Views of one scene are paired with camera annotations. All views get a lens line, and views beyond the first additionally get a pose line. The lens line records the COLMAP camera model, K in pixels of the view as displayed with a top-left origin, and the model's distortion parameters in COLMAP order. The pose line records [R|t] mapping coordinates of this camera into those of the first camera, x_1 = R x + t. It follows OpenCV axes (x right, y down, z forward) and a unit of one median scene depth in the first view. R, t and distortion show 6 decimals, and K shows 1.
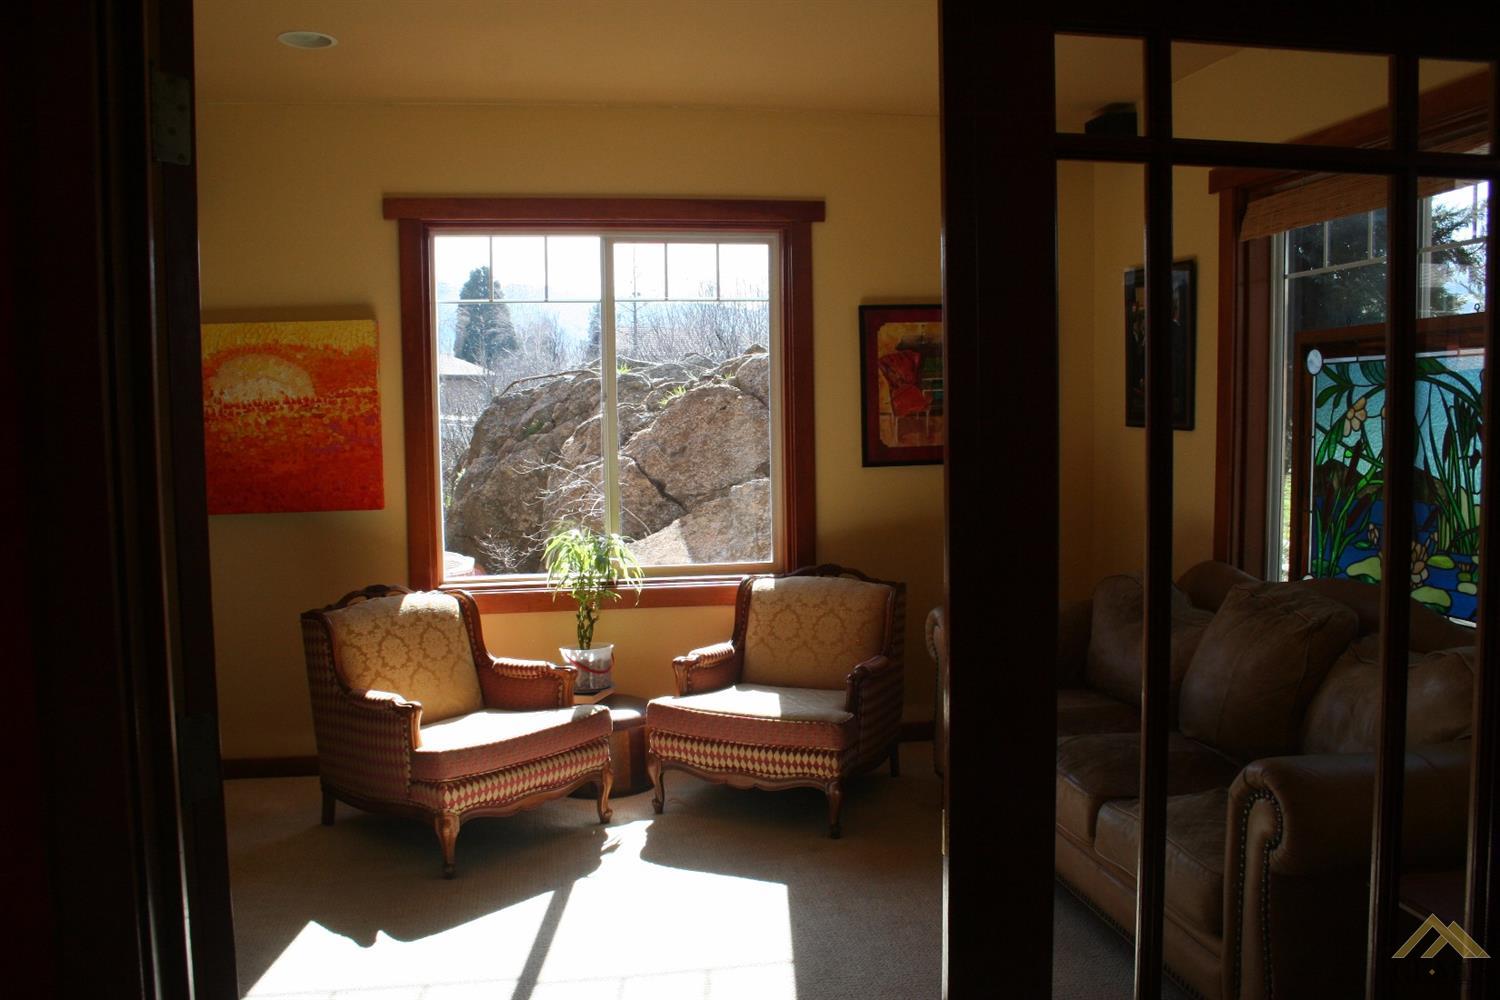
lens RADIAL K [[1251.8, 0, 736.5], [0, 1251.8, 504.5], [0, 0, 1]] dist [-0.147224, 0.114681]
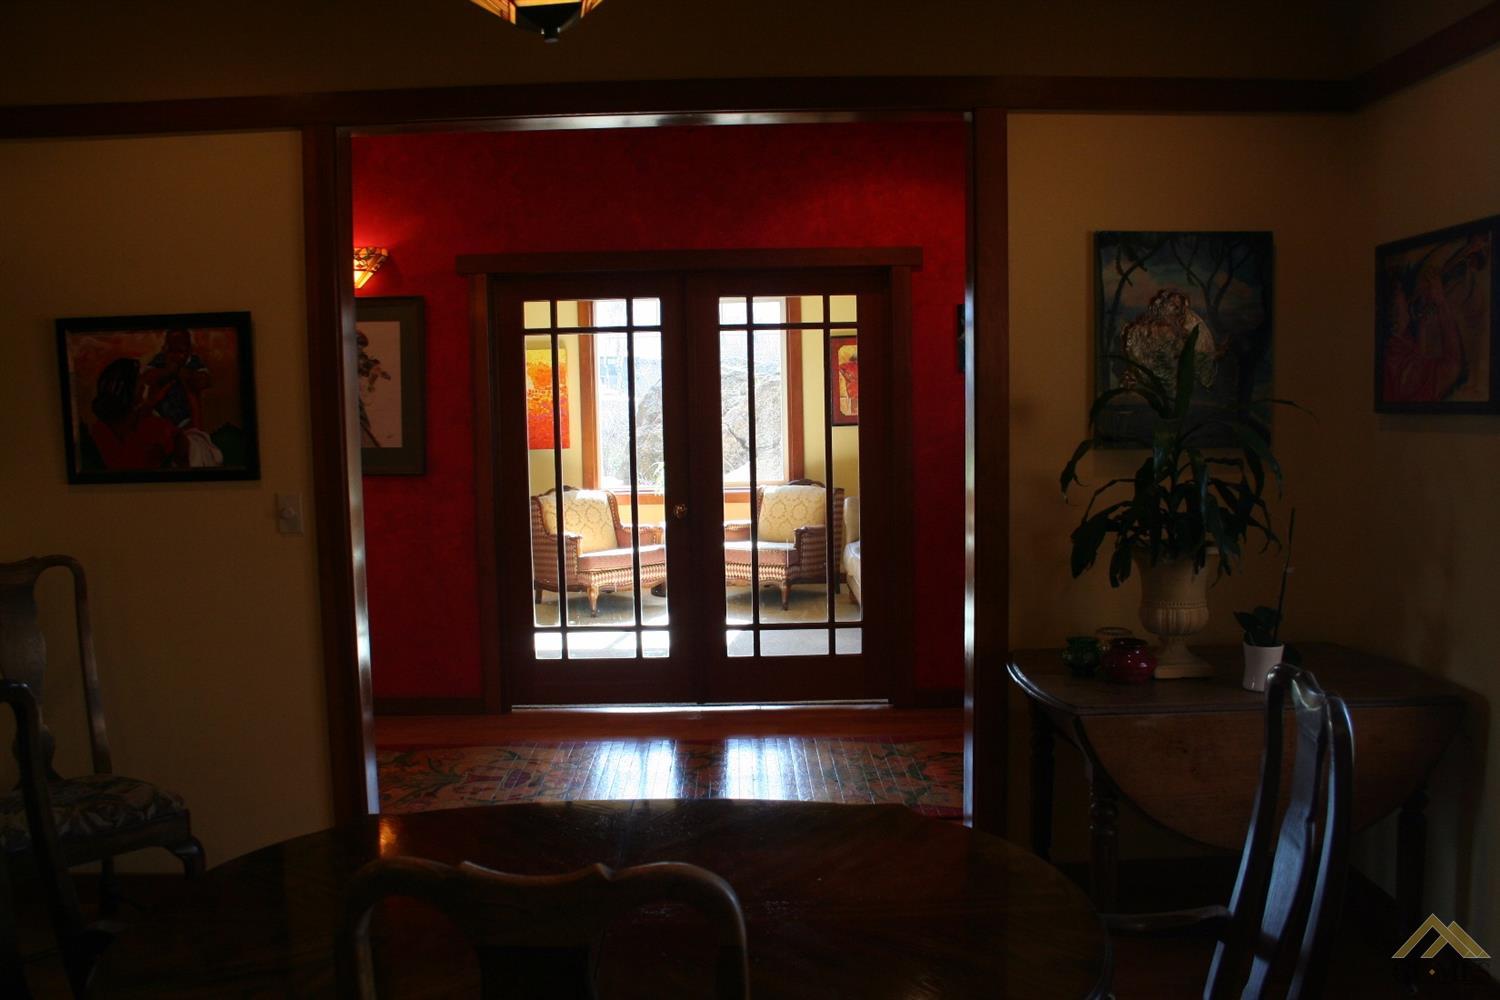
lens RADIAL K [[1251.8, 0, 736.5], [0, 1251.8, 504.5], [0, 0, 1]] dist [-0.147224, 0.114681]
pose [[0.985445, 0.008111, -0.169798, 0.306380], [-0.005698, 0.999876, 0.014689, 0.063094], [0.169897, -0.013508, 0.985369, -0.883137]]
